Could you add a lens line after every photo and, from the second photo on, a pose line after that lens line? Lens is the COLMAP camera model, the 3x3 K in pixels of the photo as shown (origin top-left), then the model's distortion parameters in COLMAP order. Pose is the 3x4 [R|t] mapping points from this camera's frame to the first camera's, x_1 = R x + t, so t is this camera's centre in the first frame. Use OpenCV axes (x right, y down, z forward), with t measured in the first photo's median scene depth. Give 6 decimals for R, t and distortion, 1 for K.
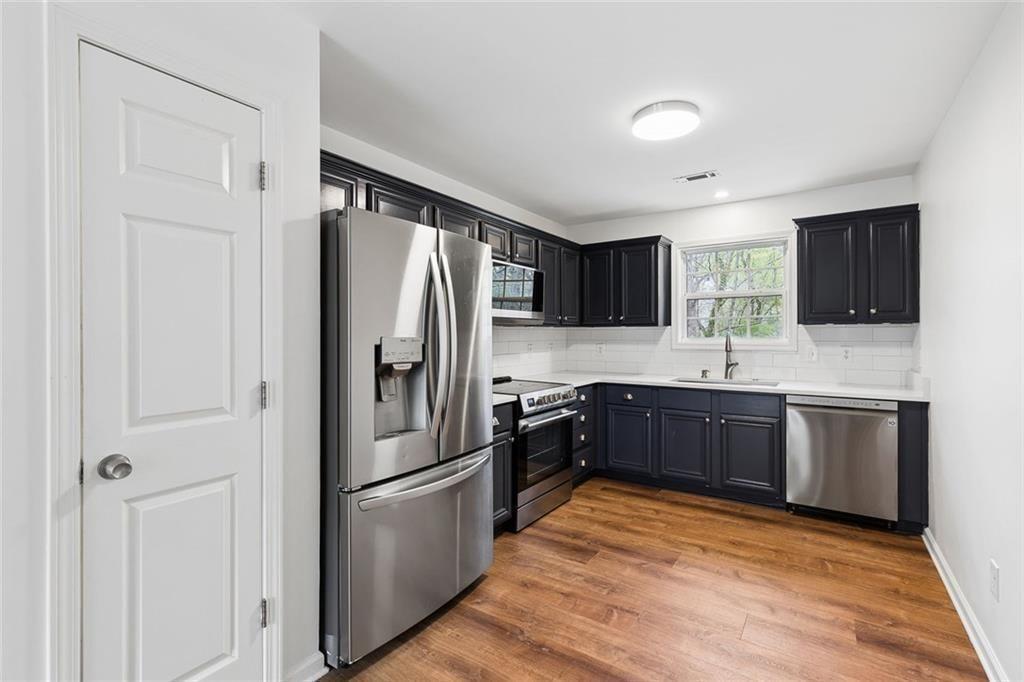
lens RADIAL K [[460.6, 0, 520.7], [0, 460.6, 336.2], [0, 0, 1]] dist [0.010654, -0.002088]
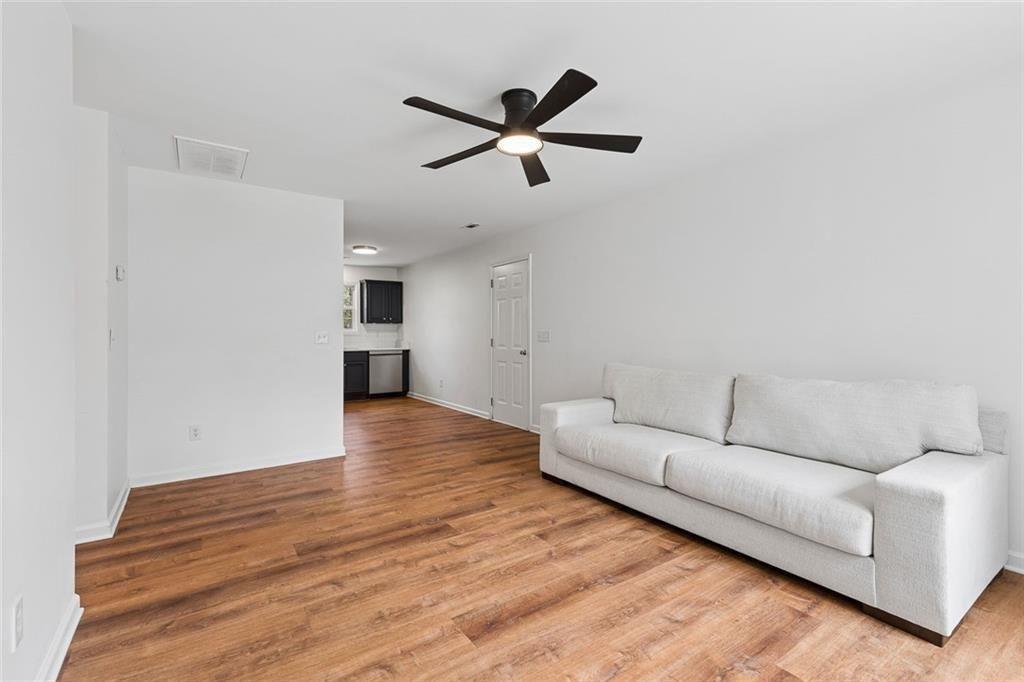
lens RADIAL K [[460.6, 0, 517.1], [0, 460.6, 335.8], [0, 0, 1]] dist [0.010654, -0.002088]
pose [[0.351991, -0.021741, 0.935751, -1.510210], [0.004338, 0.999757, 0.021597, -0.010170], [-0.935993, -0.003543, 0.352000, -0.646978]]
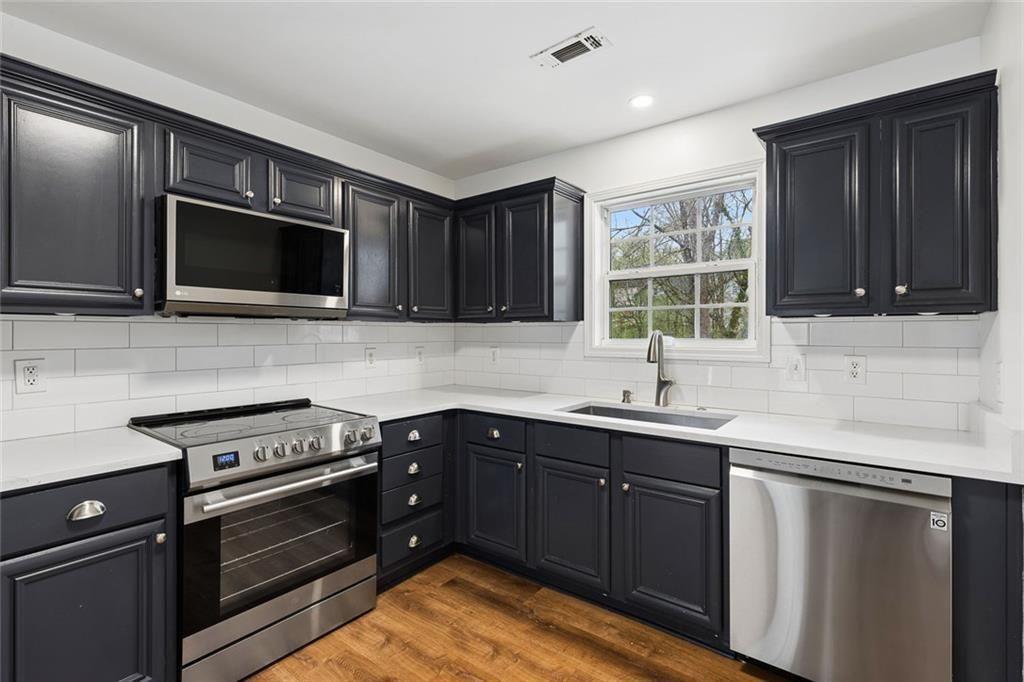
lens RADIAL K [[460.6, 0, 519.7], [0, 460.6, 334.4], [0, 0, 1]] dist [0.010654, -0.002088]
pose [[0.997875, 0.002648, -0.065097, 0.366808], [-0.002846, 0.999992, -0.002945, -0.001247], [0.065088, 0.003124, 0.997875, 0.452064]]
